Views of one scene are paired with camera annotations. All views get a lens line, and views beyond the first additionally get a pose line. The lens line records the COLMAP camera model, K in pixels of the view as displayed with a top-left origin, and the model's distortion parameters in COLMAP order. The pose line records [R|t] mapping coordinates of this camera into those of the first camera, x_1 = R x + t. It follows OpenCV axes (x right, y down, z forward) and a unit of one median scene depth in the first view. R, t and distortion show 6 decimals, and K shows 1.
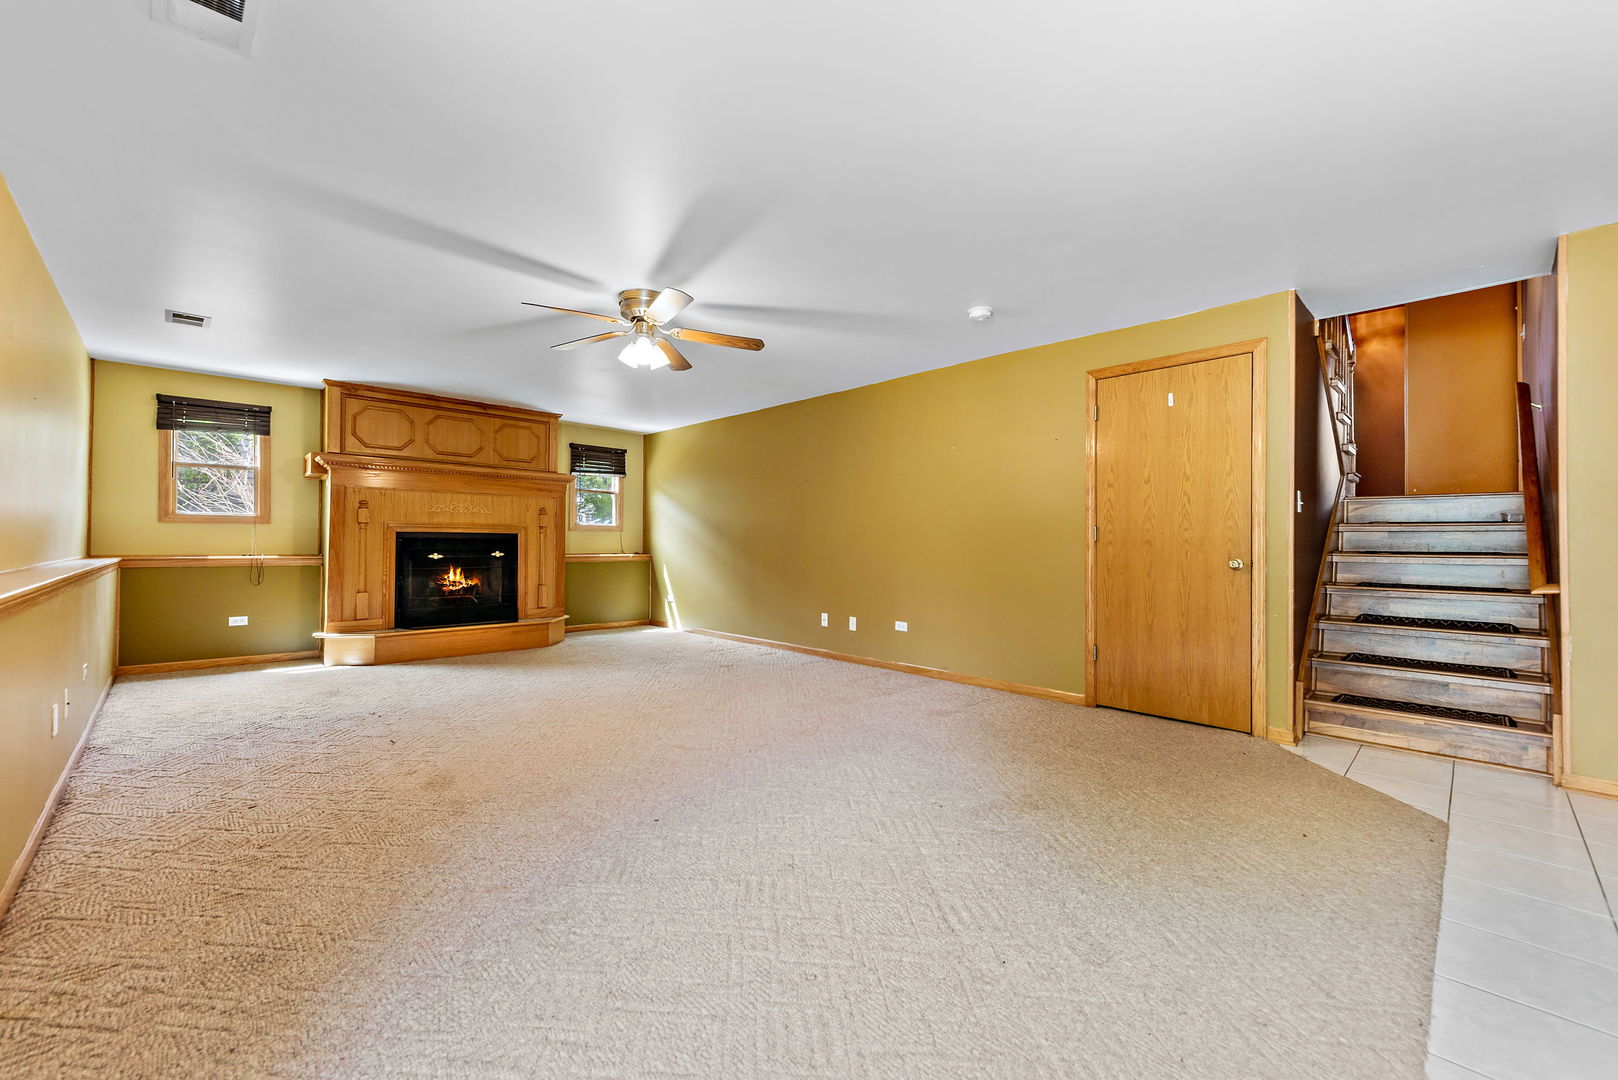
lens RADIAL K [[645.8, 0, 829.0], [0, 645.8, 541.3], [0, 0, 1]] dist [0.001244, -0.000056]
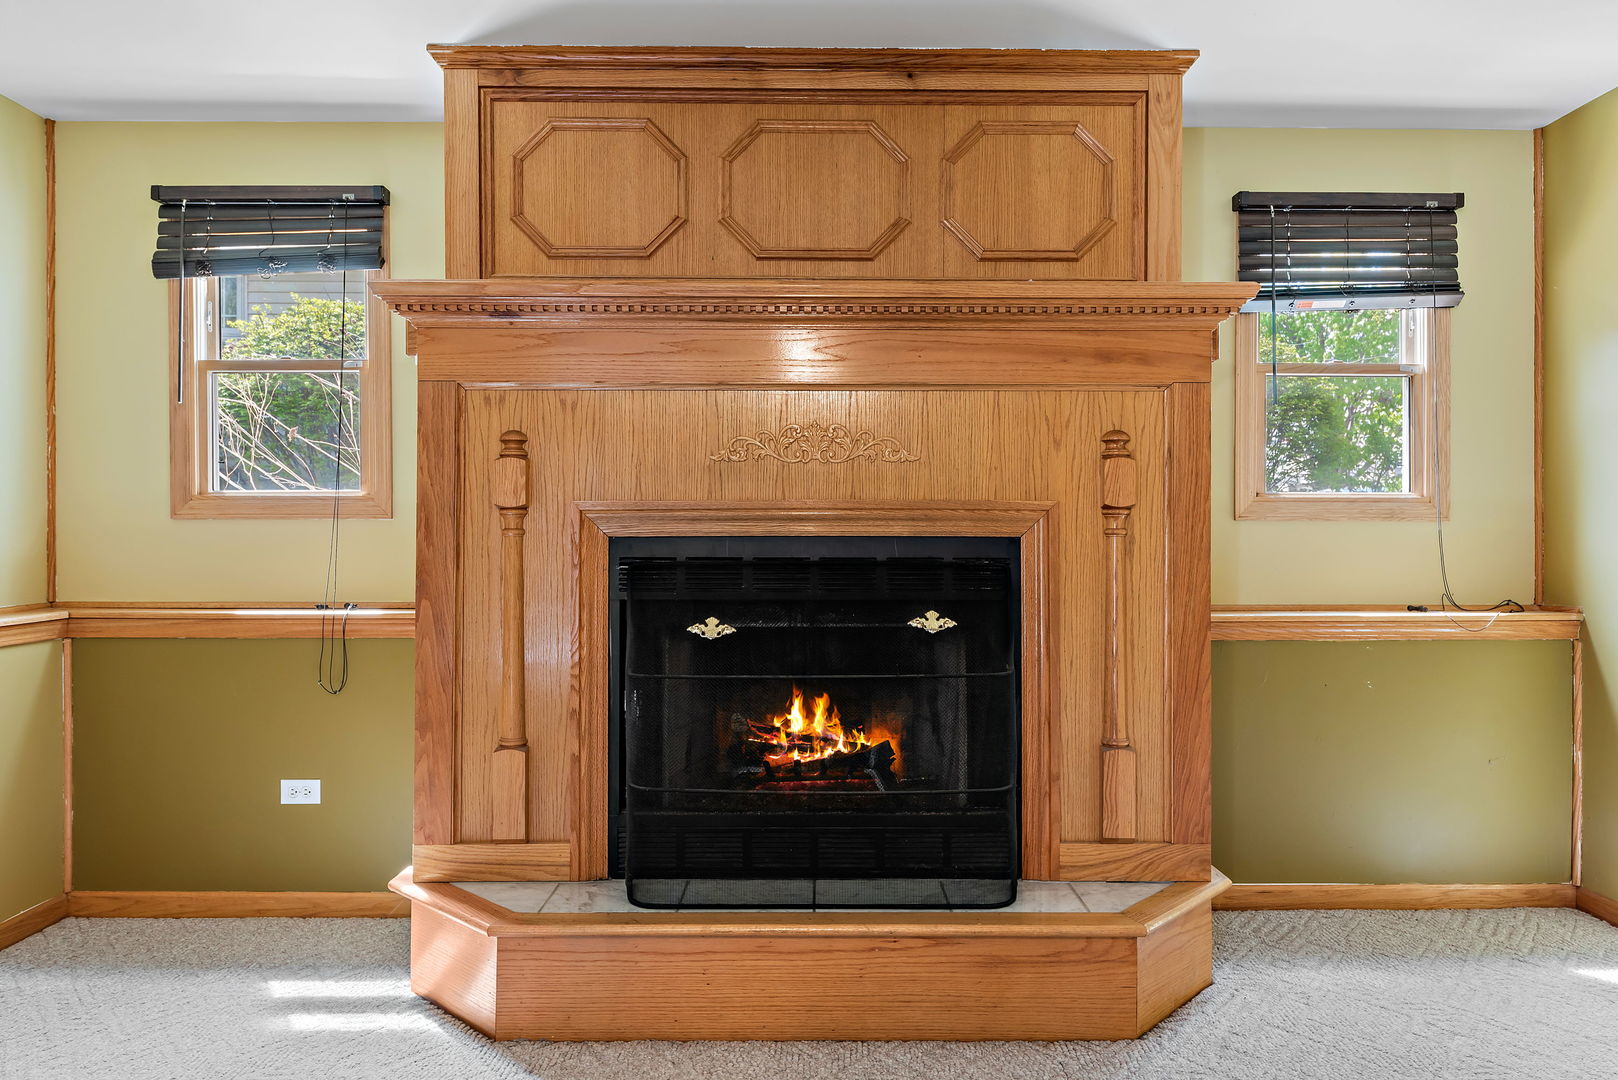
lens RADIAL K [[1065.9, 0, 817.6], [0, 1065.9, 532.1], [0, 0, 1]] dist [0.005603, 0.000605]
pose [[0.710125, -0.008051, -0.704029, -0.256267], [0.007009, 0.999966, -0.004365, -0.013120], [0.704040, -0.001835, 0.710157, 0.676581]]
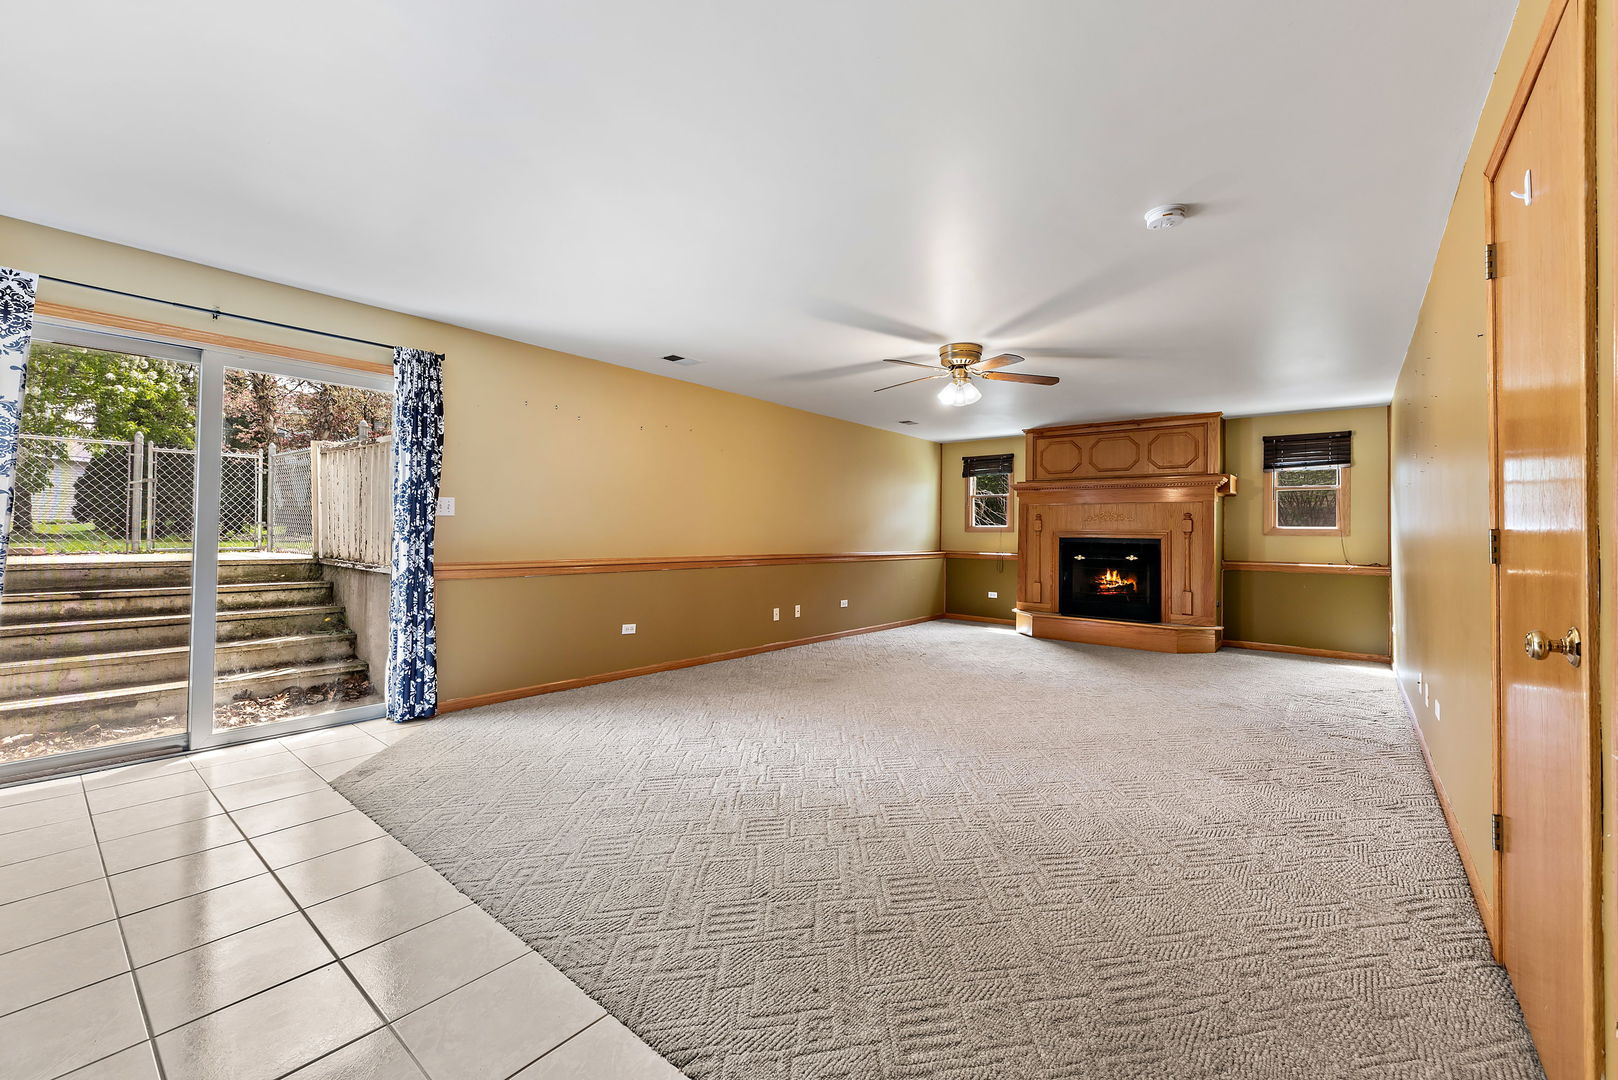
lens RADIAL K [[645.8, 0, 808.1], [0, 645.8, 524.3], [0, 0, 1]] dist [0.001244, -0.000056]
pose [[0.089146, -0.021878, -0.995778, 0.513166], [-0.012896, 0.999650, -0.023118, -0.004564], [0.995935, 0.014903, 0.088833, 0.361307]]
